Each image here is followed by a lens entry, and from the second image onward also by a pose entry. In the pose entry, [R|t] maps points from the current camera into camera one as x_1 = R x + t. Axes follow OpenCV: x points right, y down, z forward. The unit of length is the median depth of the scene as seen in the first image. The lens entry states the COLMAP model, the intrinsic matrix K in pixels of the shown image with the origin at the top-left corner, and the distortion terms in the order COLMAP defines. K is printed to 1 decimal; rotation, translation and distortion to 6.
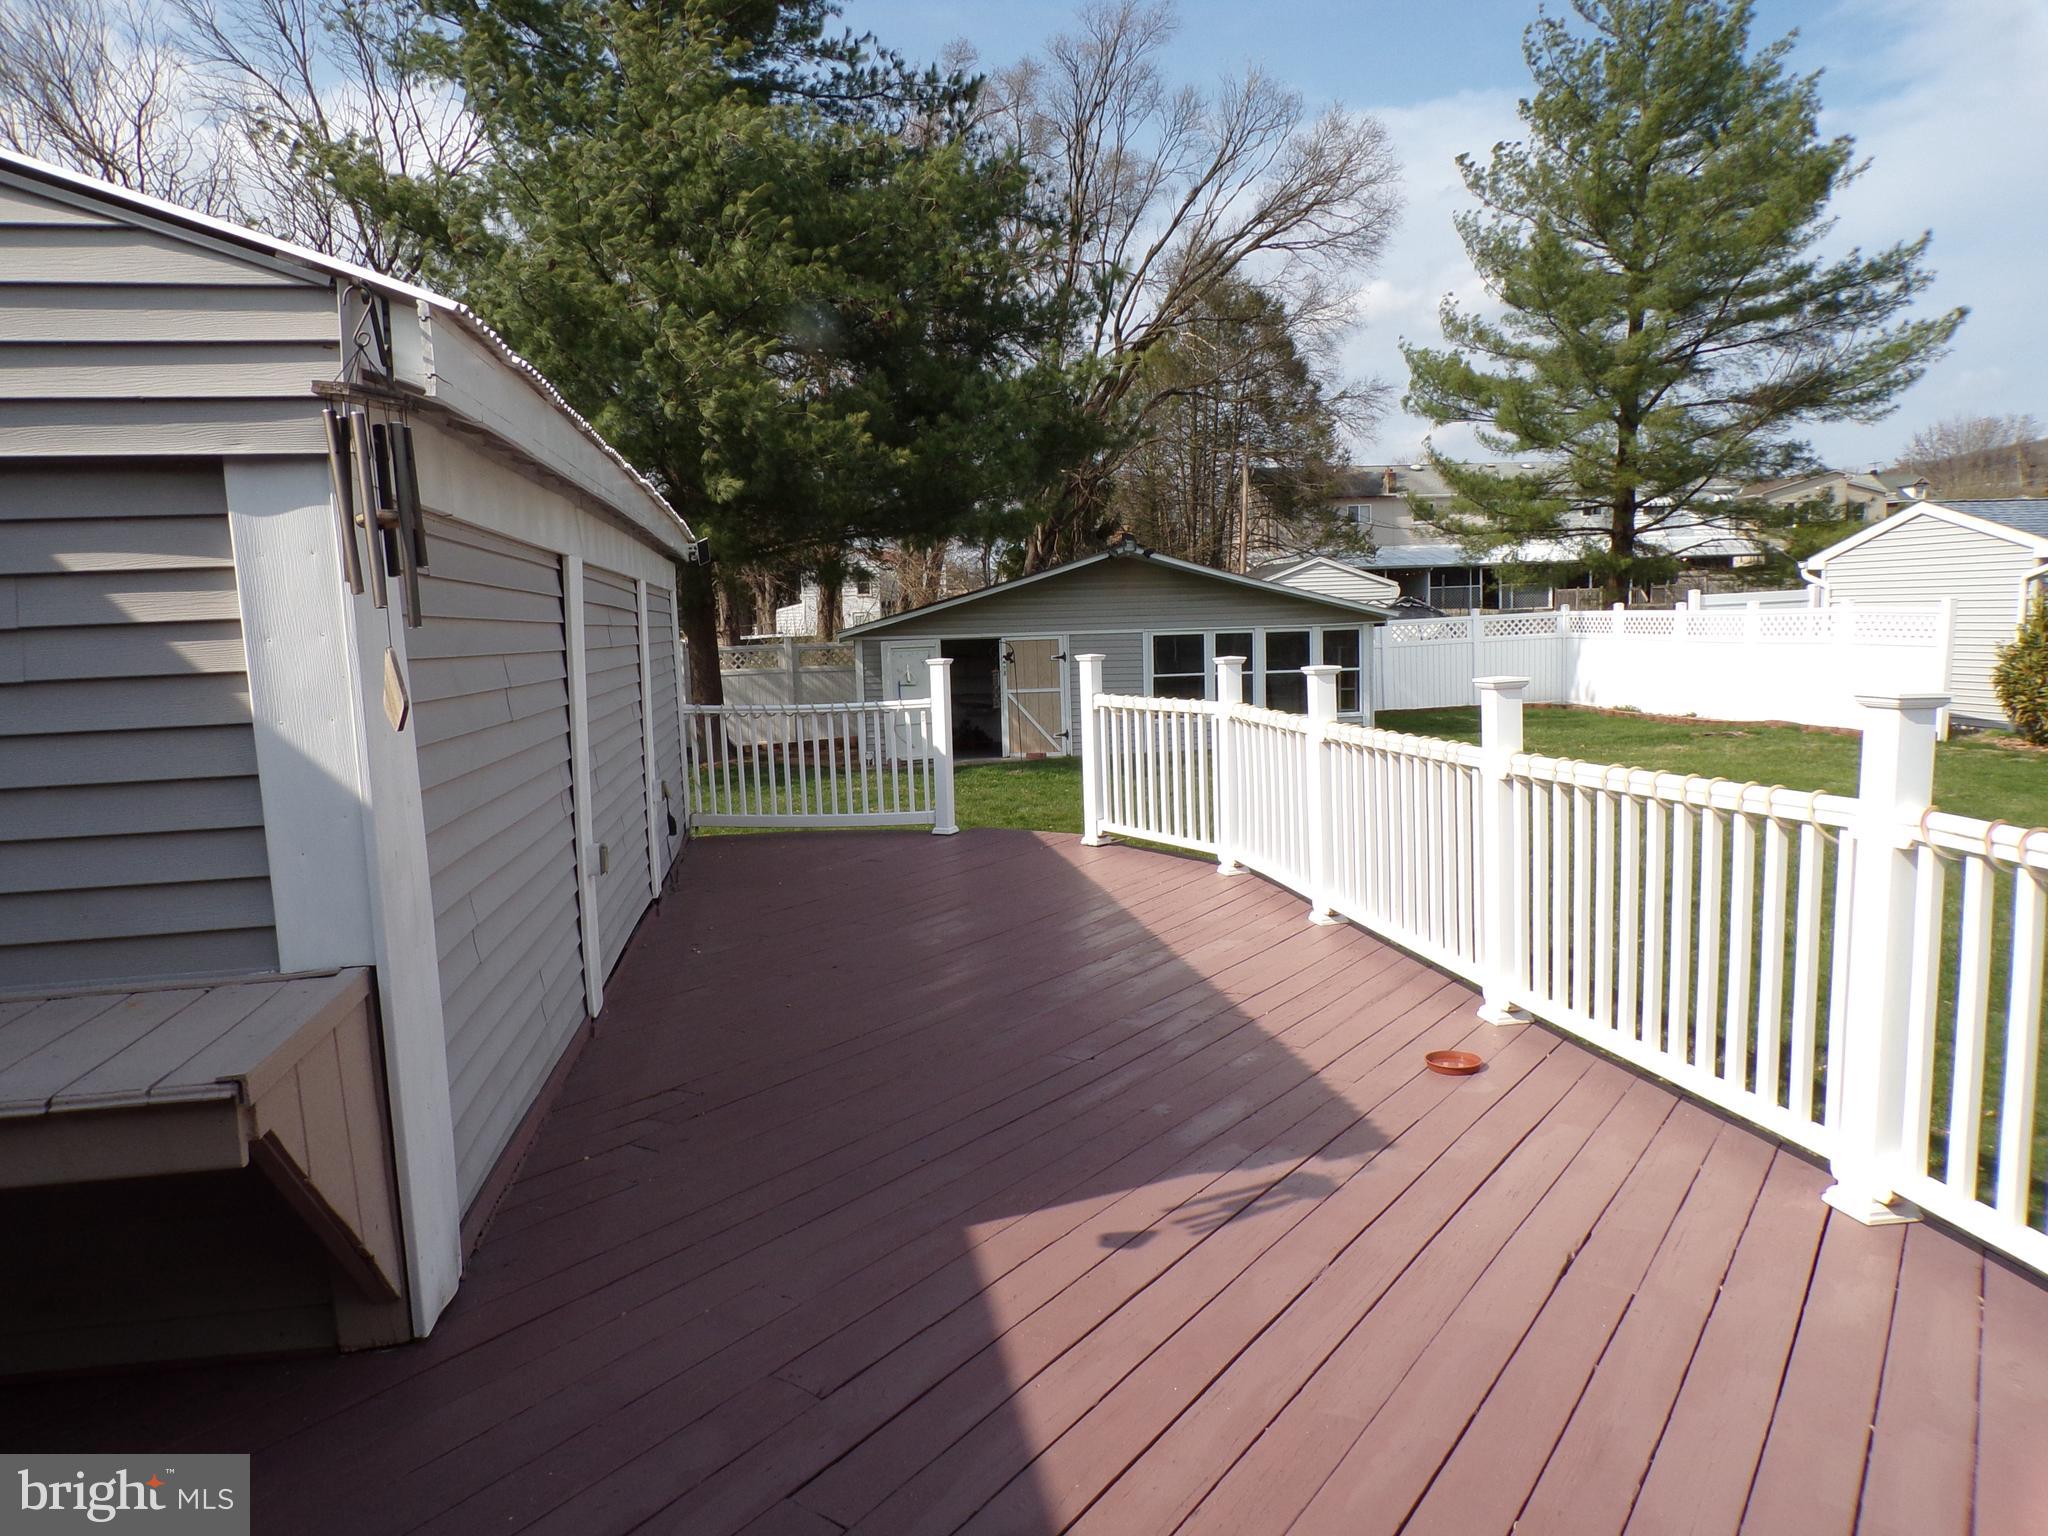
lens RADIAL K [[1367.2, 0, 1006.2], [0, 1367.2, 762.4], [0, 0, 1]] dist [-0.003203, 0.008572]
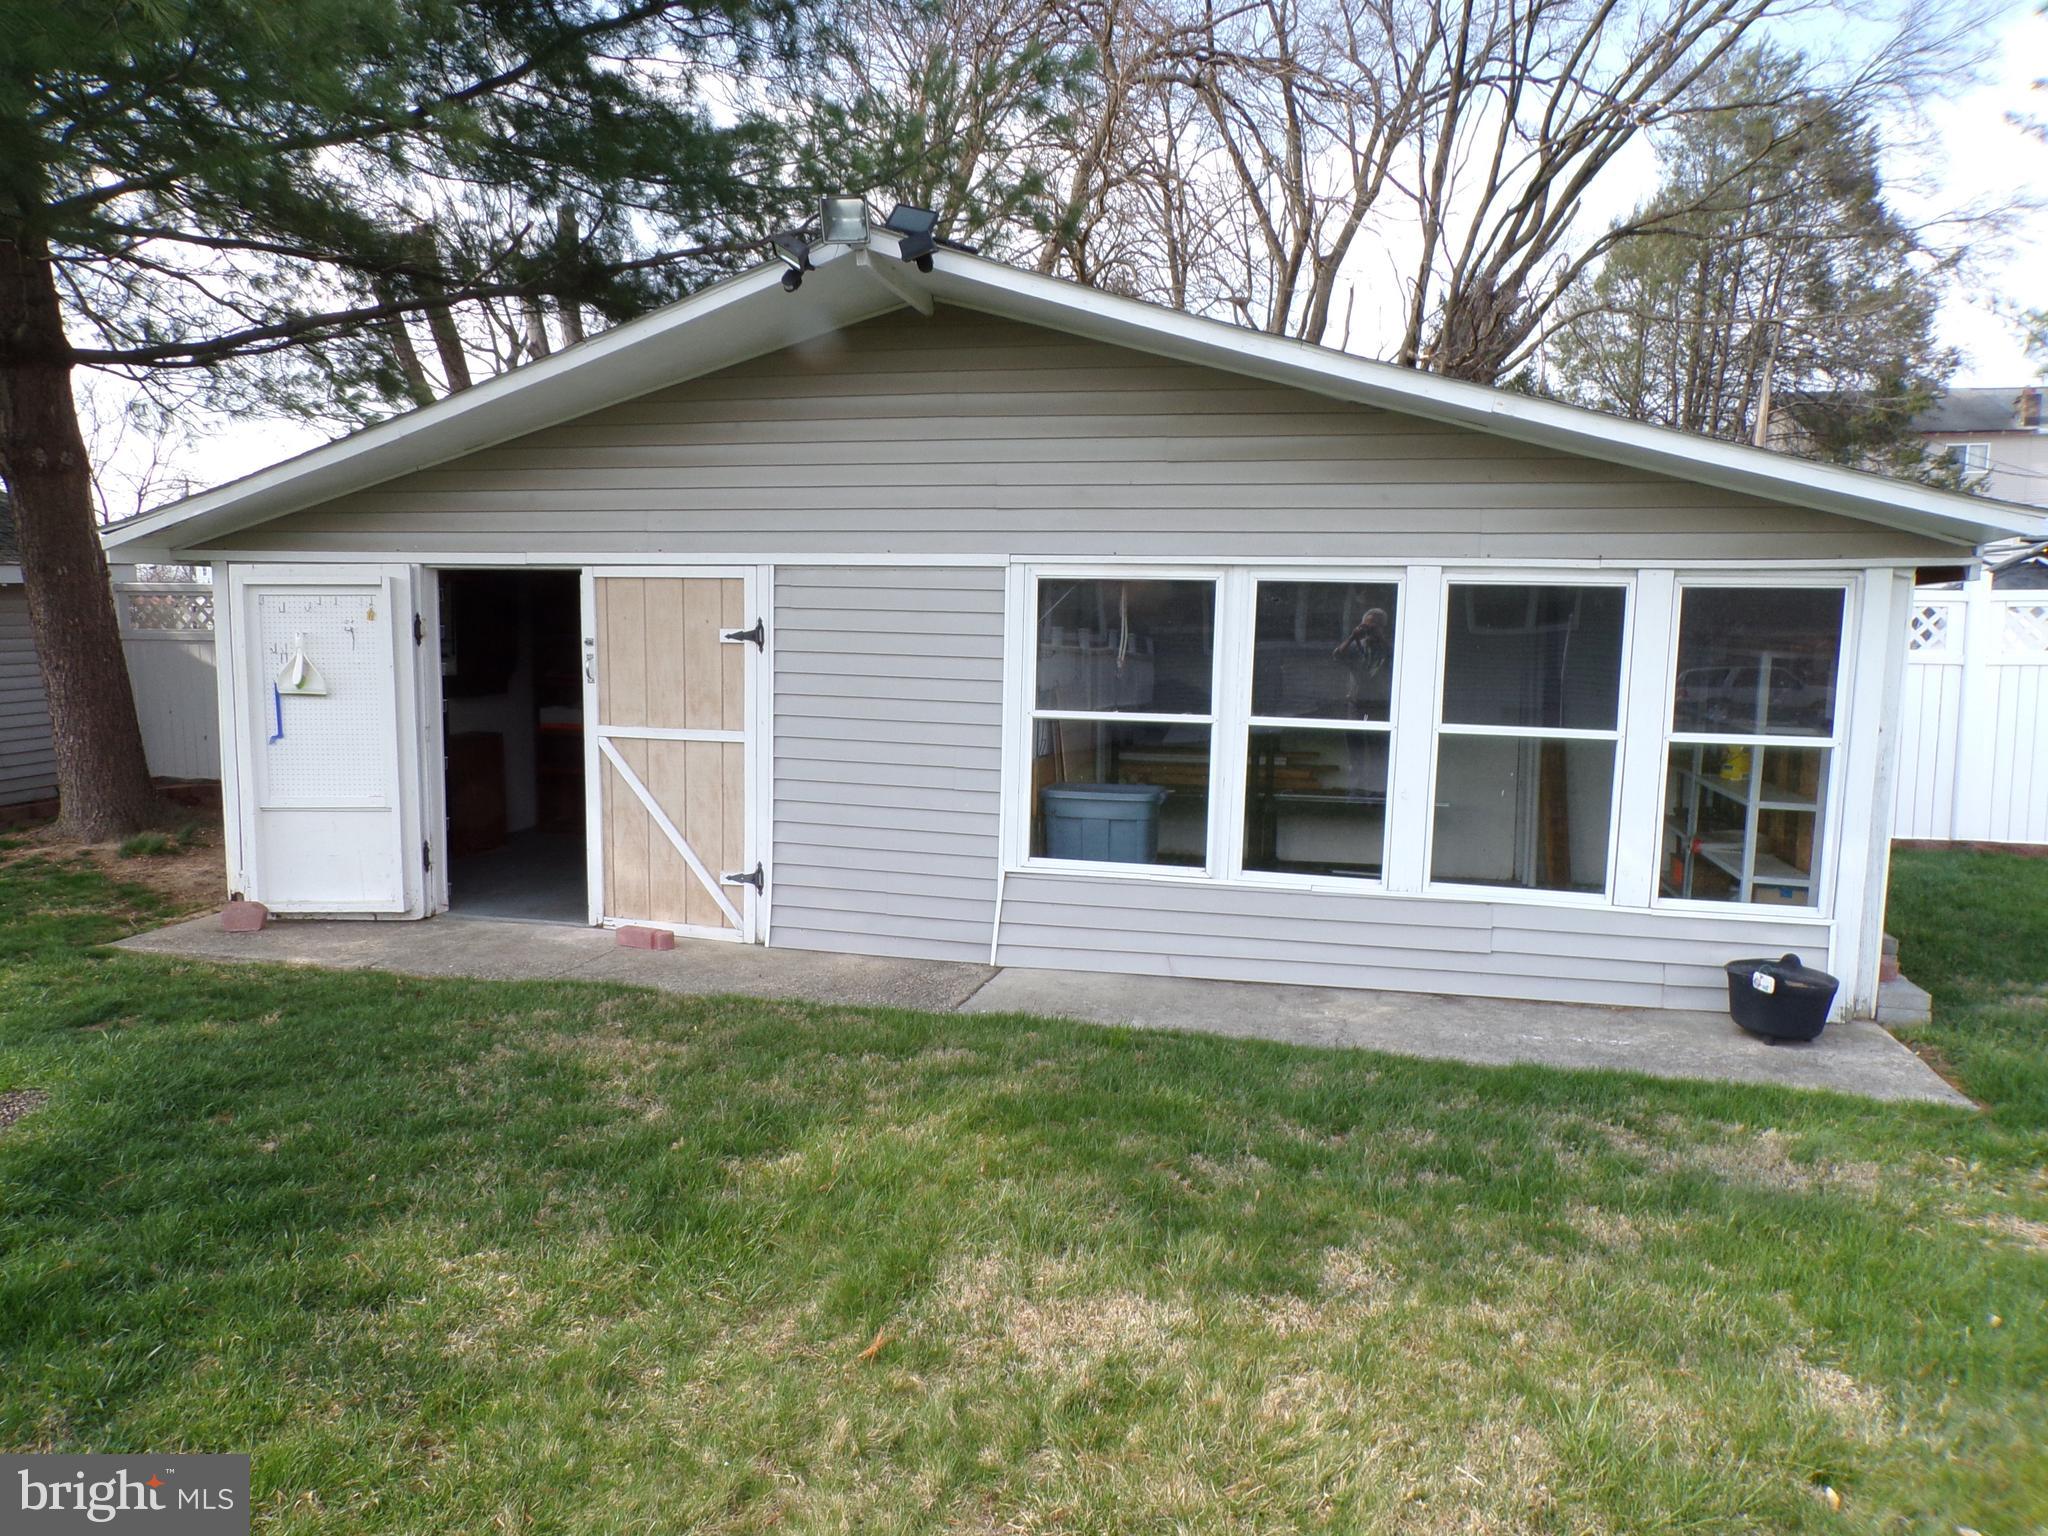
lens RADIAL K [[1367.2, 0, 1006.2], [0, 1367.2, 762.4], [0, 0, 1]] dist [-0.003203, 0.008572]
pose [[0.936120, 0.086787, -0.340804, 0.201820], [-0.081377, 0.996227, 0.030166, -0.061926], [0.342136, -0.000505, 0.939650, 0.722689]]
